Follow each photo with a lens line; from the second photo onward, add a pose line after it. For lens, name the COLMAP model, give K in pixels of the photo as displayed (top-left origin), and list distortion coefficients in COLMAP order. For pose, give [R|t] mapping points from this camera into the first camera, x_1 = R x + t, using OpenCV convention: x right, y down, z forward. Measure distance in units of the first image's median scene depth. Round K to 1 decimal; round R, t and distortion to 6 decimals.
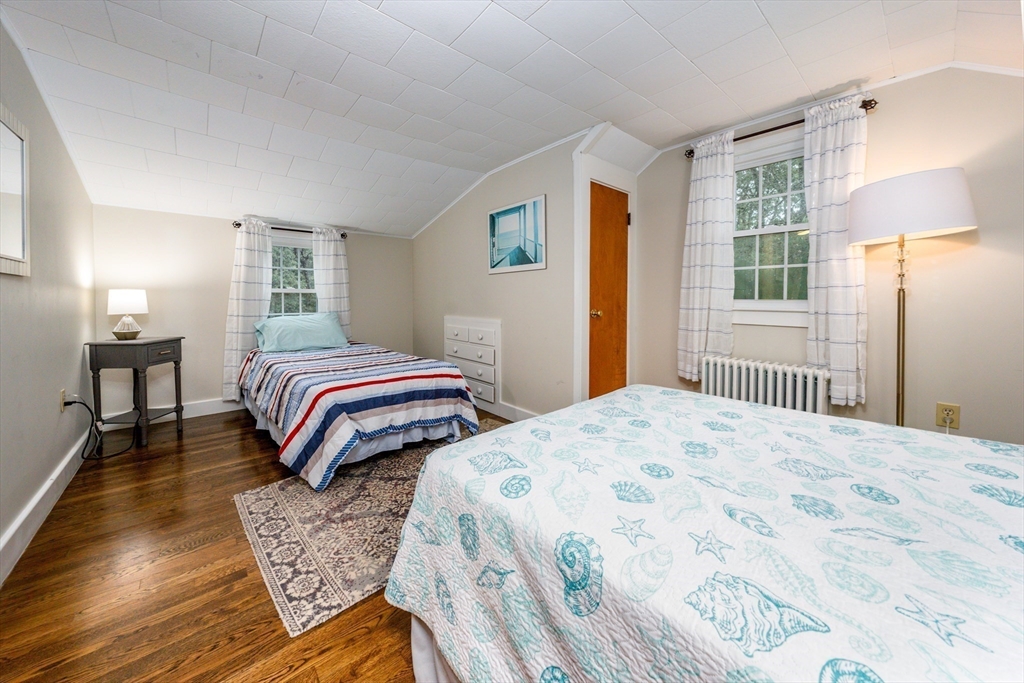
lens RADIAL K [[361.2, 0, 486.4], [0, 361.2, 306.3], [0, 0, 1]] dist [-0.001846, -0.000901]
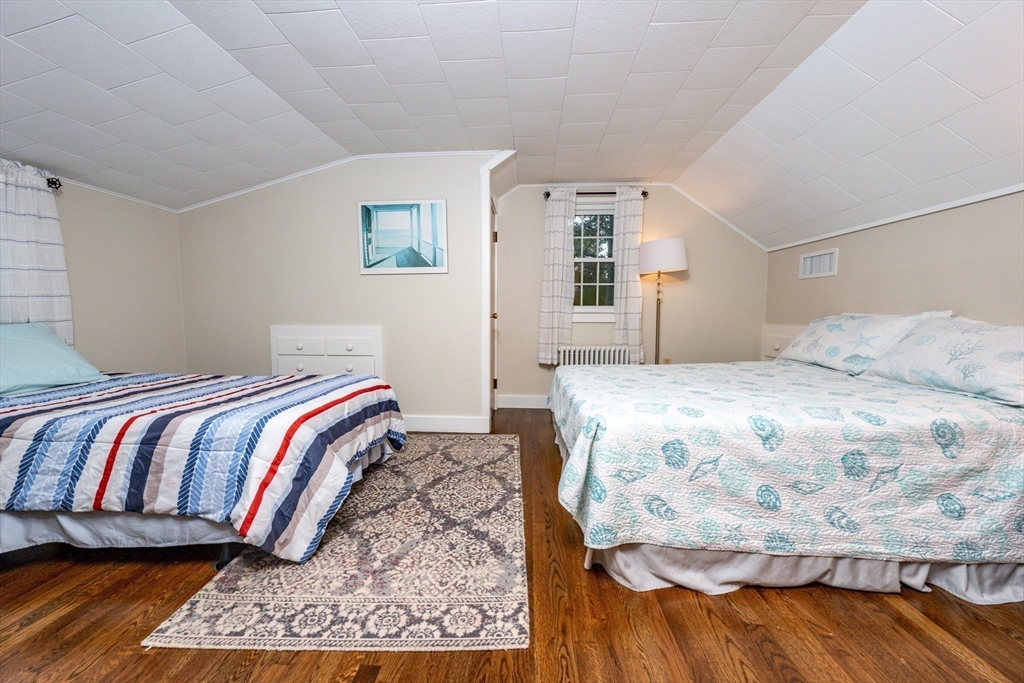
lens RADIAL K [[361.2, 0, 506.9], [0, 361.2, 340.9], [0, 0, 1]] dist [-0.001846, -0.000901]
pose [[0.685702, -0.048245, 0.726282, -0.657408], [0.015128, 0.998530, 0.052046, 0.051997], [-0.727725, -0.024701, 0.685424, 0.235341]]
